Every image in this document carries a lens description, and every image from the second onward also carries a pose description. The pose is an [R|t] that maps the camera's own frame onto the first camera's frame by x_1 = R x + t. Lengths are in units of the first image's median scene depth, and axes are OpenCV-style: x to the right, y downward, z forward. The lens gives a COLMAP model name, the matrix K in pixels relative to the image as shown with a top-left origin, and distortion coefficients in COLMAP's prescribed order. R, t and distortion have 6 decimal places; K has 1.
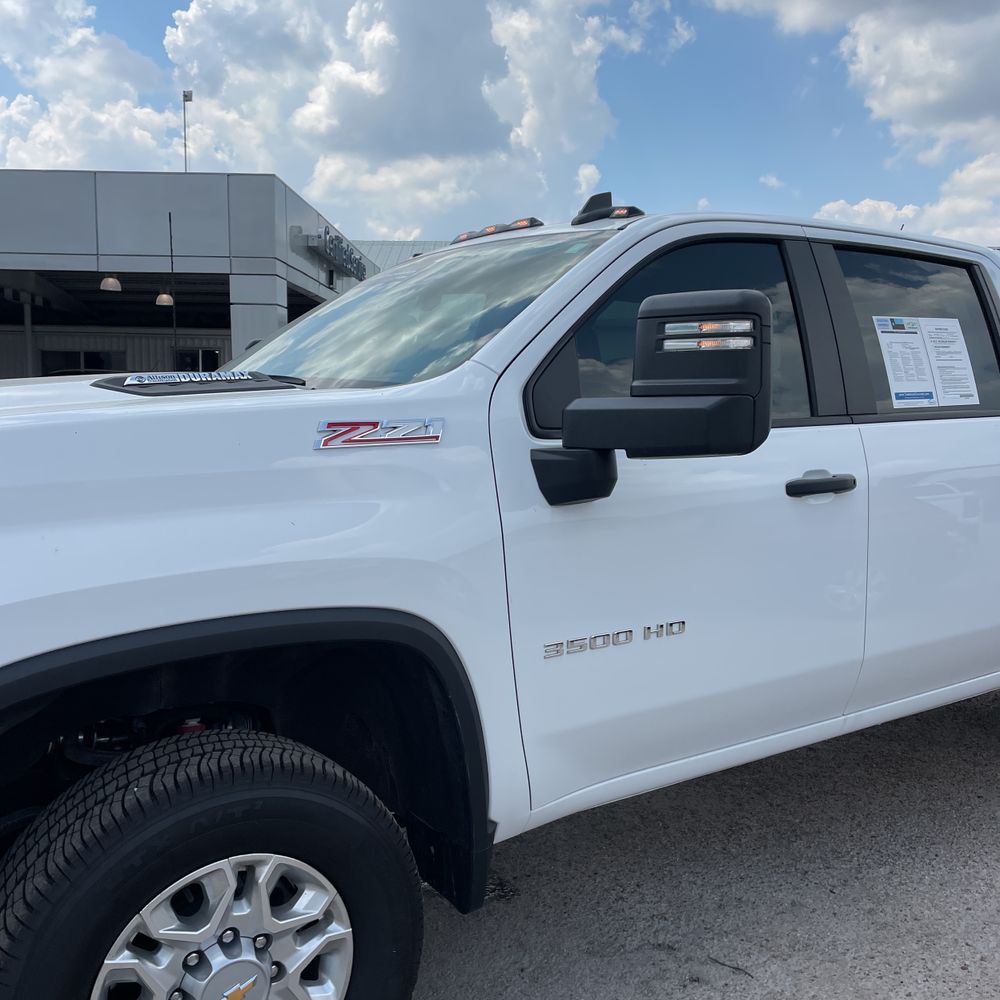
lens RADIAL K [[1091.0, 0, 500.0], [0, 1091.0, 500.0], [0, 0, 1]] dist [0.127750, -0.270430]
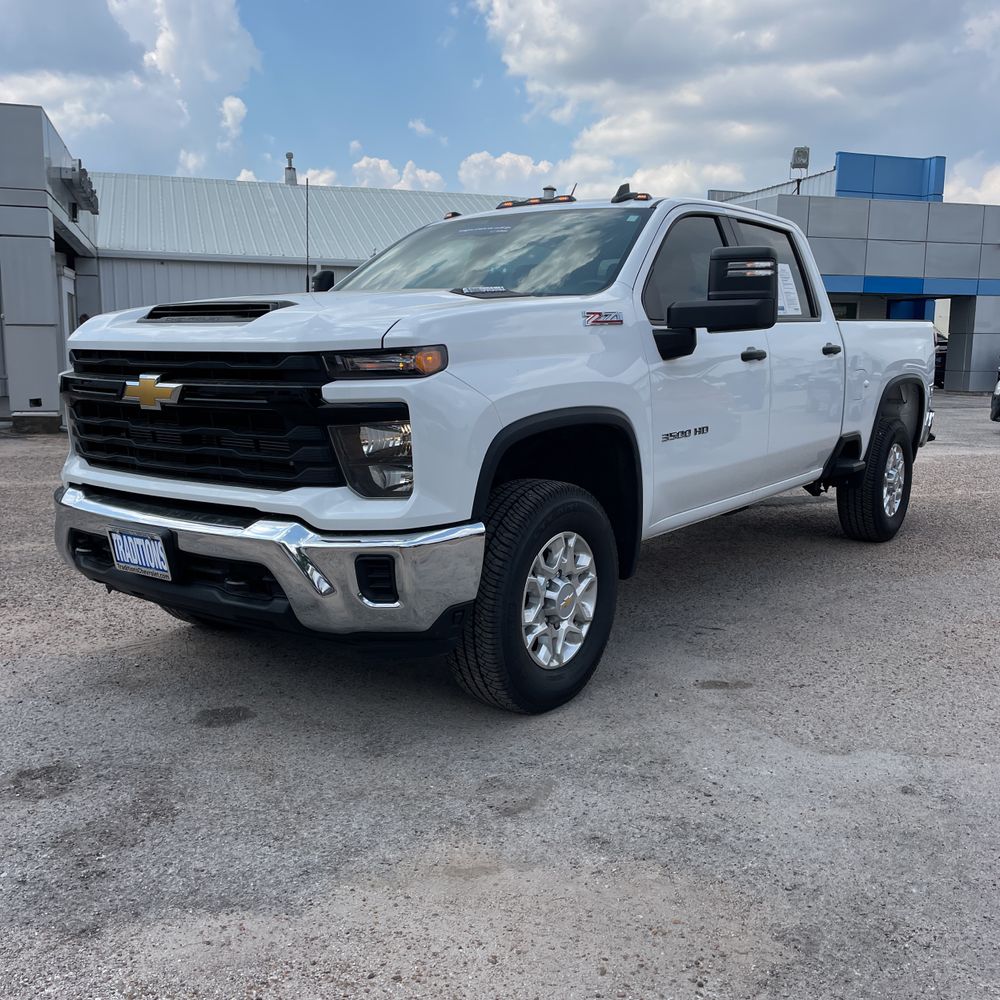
lens RADIAL K [[1094.2, 0, 575.6], [0, 1094.2, 499.8], [0, 0, 1]] dist [0.136016, -0.223341]
pose [[0.927173, -0.060115, 0.369778, -0.144440], [0.042527, 0.997550, 0.055541, 0.024010], [-0.372211, -0.035771, 0.927459, -0.126456]]
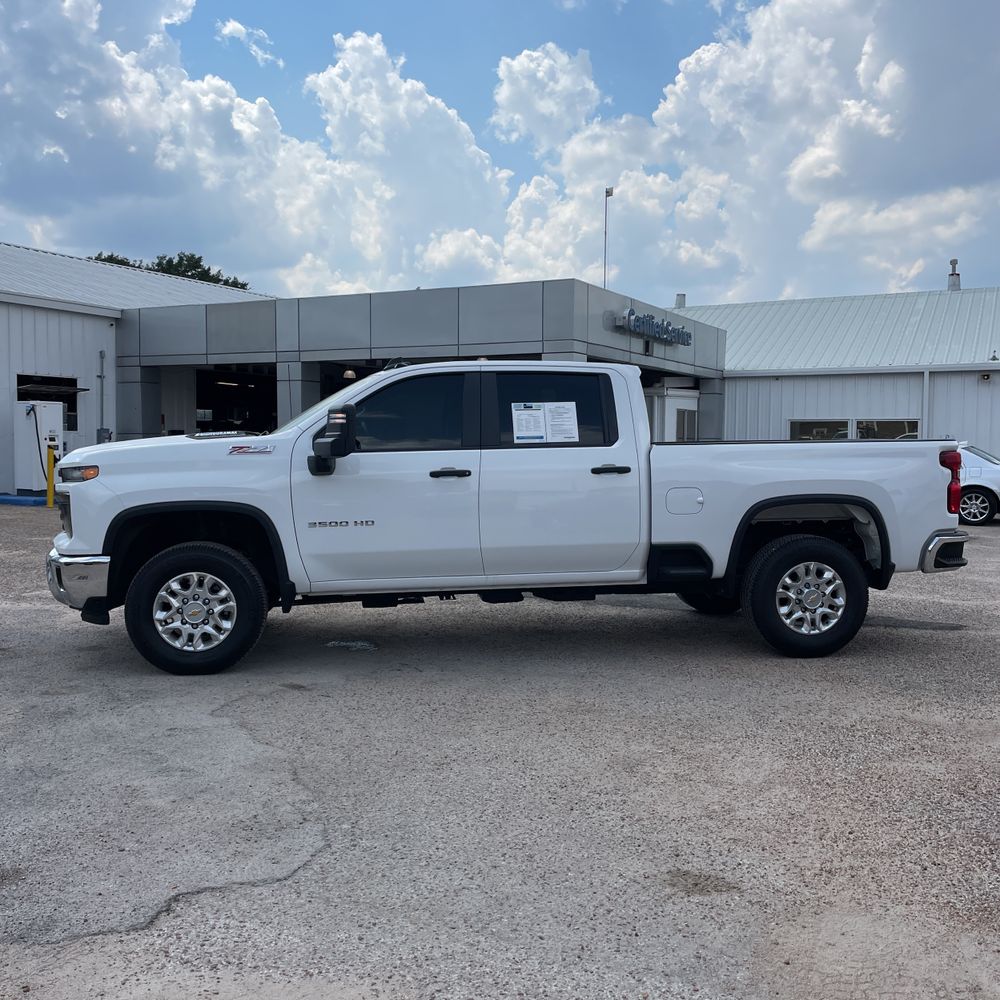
lens RADIAL K [[1145.0, 0, 500.1], [0, 1145.0, 499.1], [0, 0, 1]] dist [0.123394, -0.421410]
pose [[0.890022, 0.015668, -0.455649, 0.342411], [-0.036643, 0.998634, -0.037237, 0.029750], [0.454443, 0.049838, 0.889381, -0.272491]]
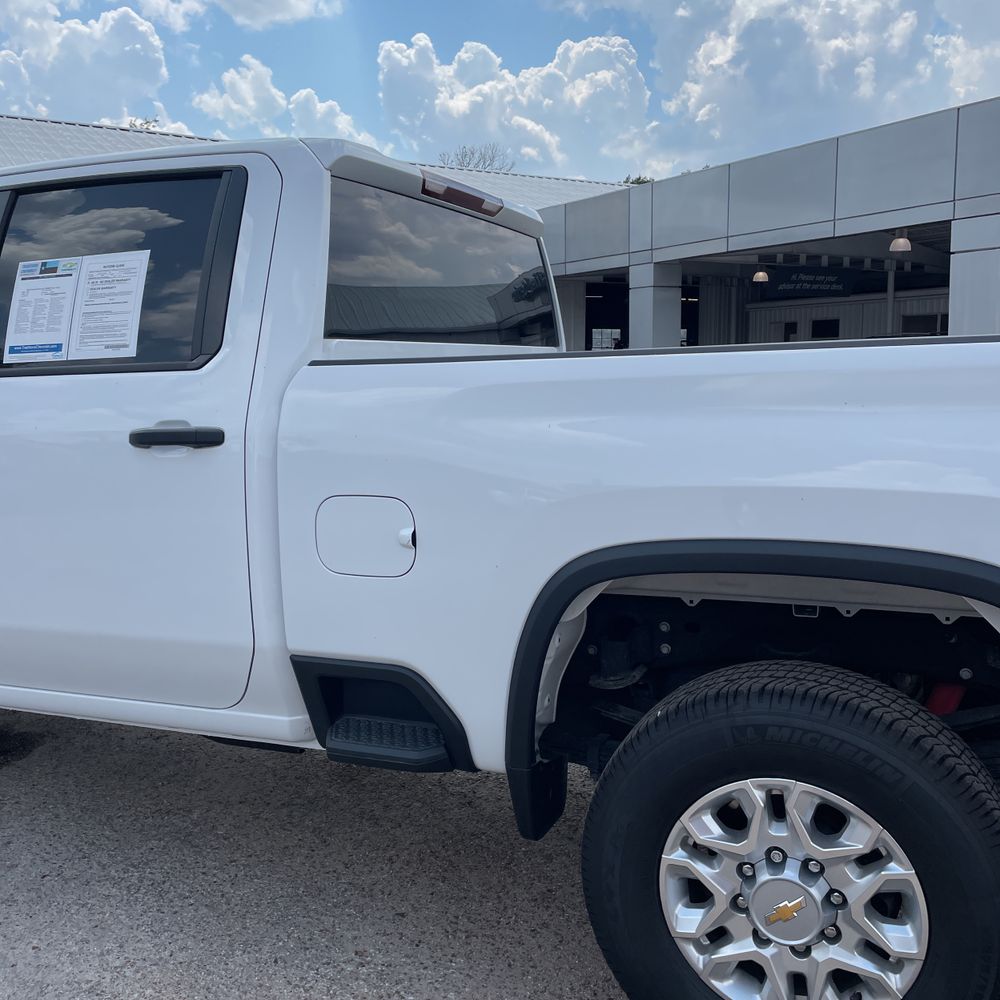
lens RADIAL K [[1047.4, 0, 500.0], [0, 1047.4, 490.2], [0, 0, 1]] dist [0.178055, -0.349443]
pose [[0.511659, 0.085148, -0.854959, 0.320913], [-0.062318, 0.996134, 0.061914, -0.014235], [0.856926, 0.021600, 0.514987, 0.216777]]
